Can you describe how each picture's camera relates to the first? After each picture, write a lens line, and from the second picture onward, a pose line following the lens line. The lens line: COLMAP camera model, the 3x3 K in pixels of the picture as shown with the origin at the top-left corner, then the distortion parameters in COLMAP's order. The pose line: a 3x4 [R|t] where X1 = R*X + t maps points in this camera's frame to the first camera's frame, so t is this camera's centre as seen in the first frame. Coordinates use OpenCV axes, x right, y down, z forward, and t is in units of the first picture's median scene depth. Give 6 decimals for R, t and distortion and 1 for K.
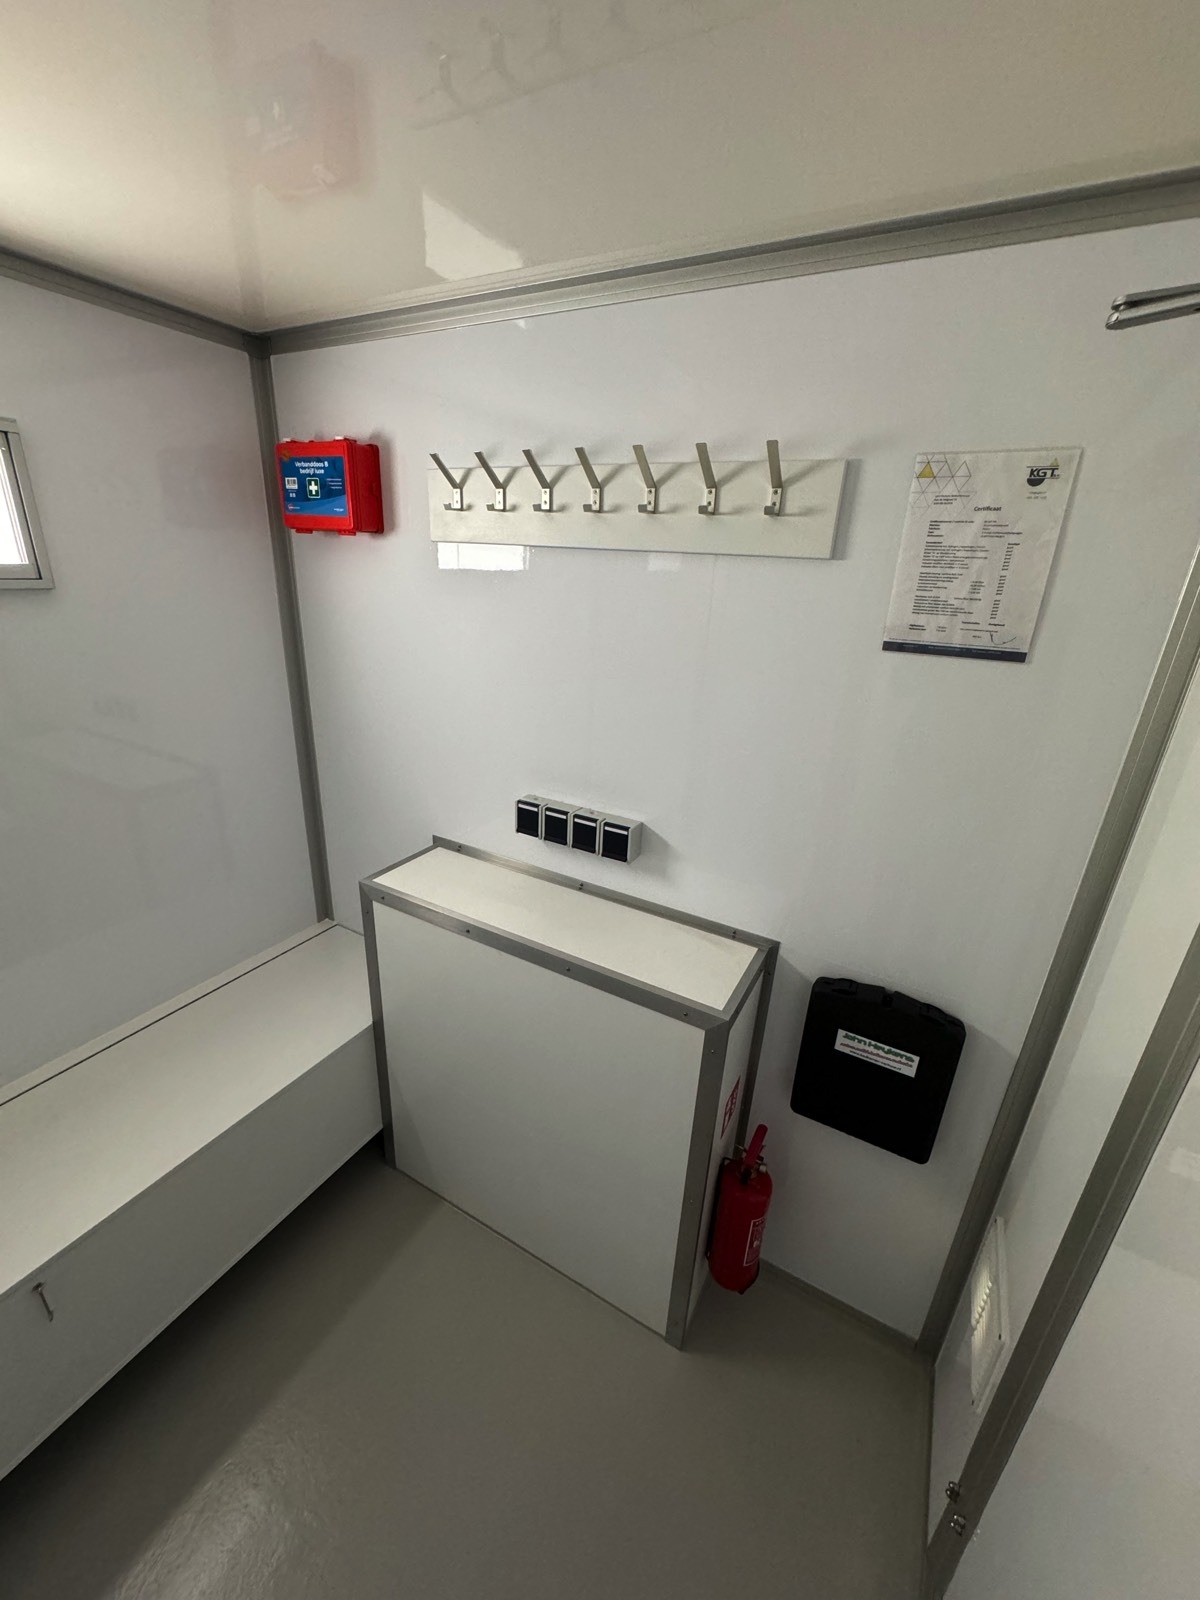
lens RADIAL K [[637.5, 0, 600.0], [0, 637.5, 800.0], [0, 0, 1]] dist [-0.000528, -0.000089]
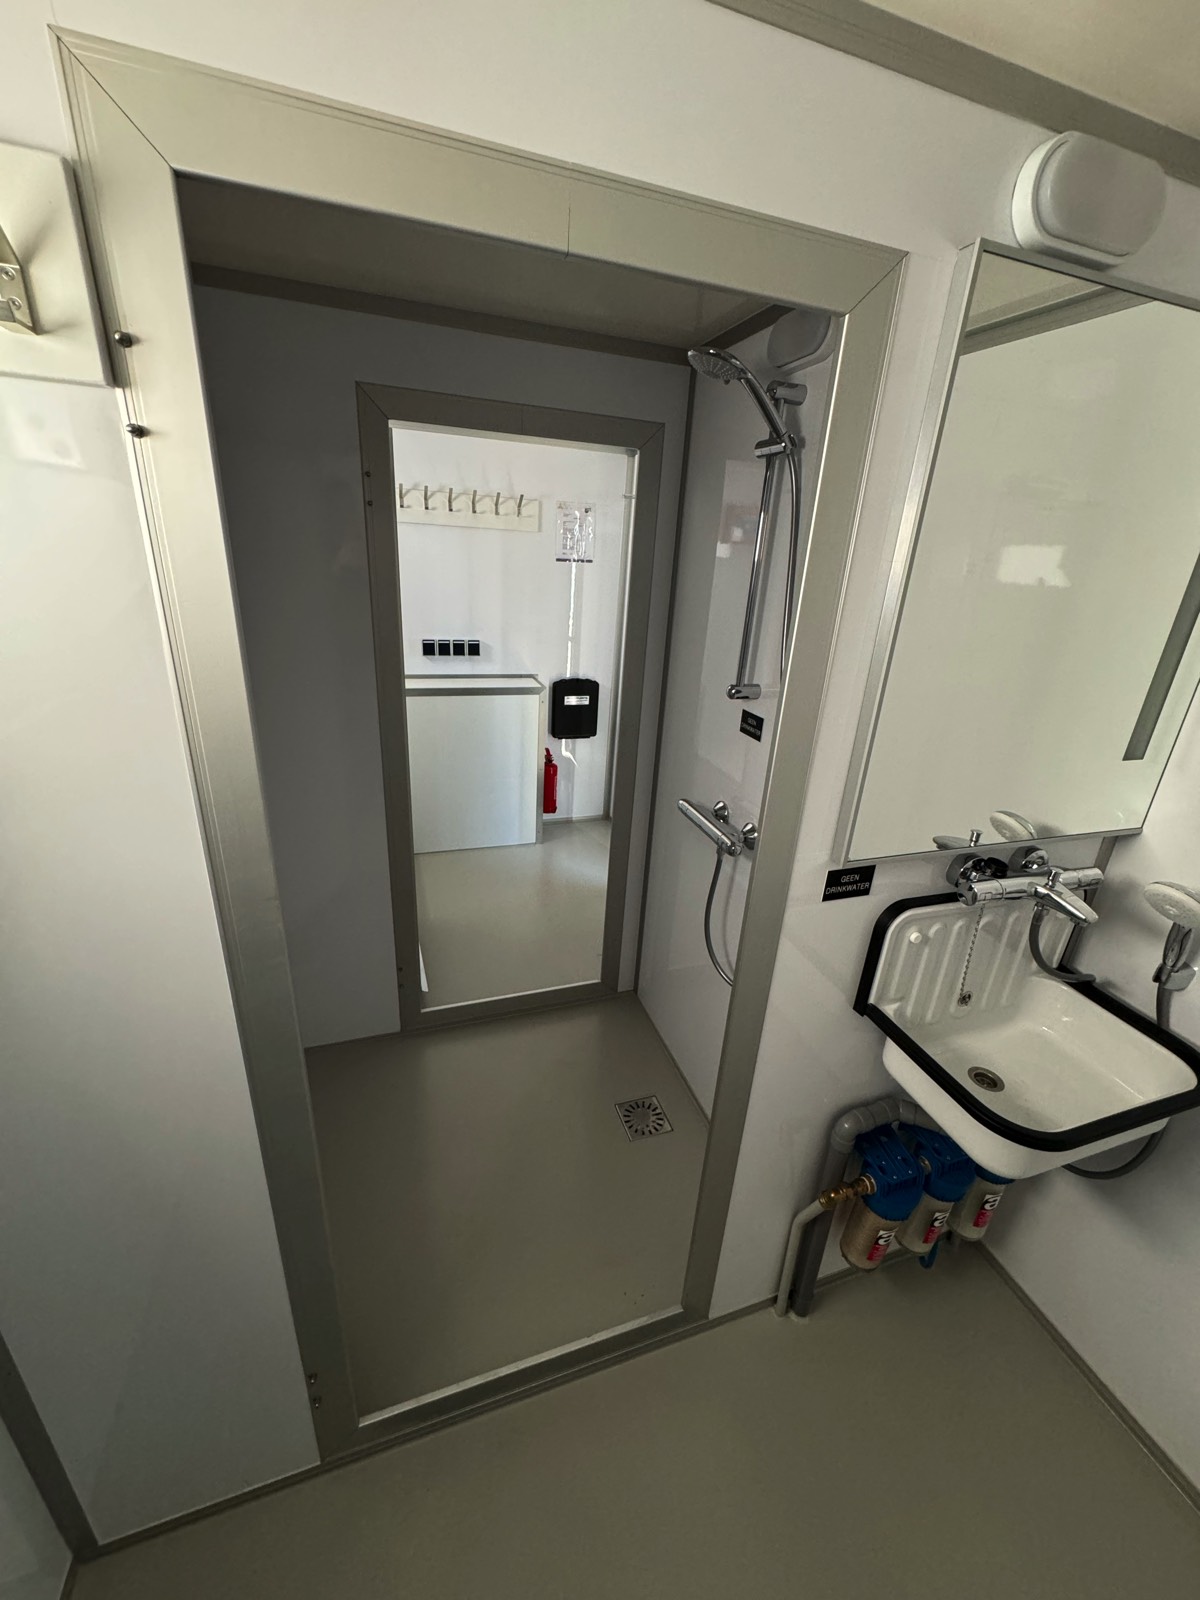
lens RADIAL K [[637.5, 0, 600.0], [0, 637.5, 800.0], [0, 0, 1]] dist [-0.000528, -0.000089]
pose [[0.670773, -0.281928, 0.685989, -1.517696], [0.231804, 0.958290, 0.167176, 0.333890], [-0.704508, 0.046878, 0.708147, -1.061840]]
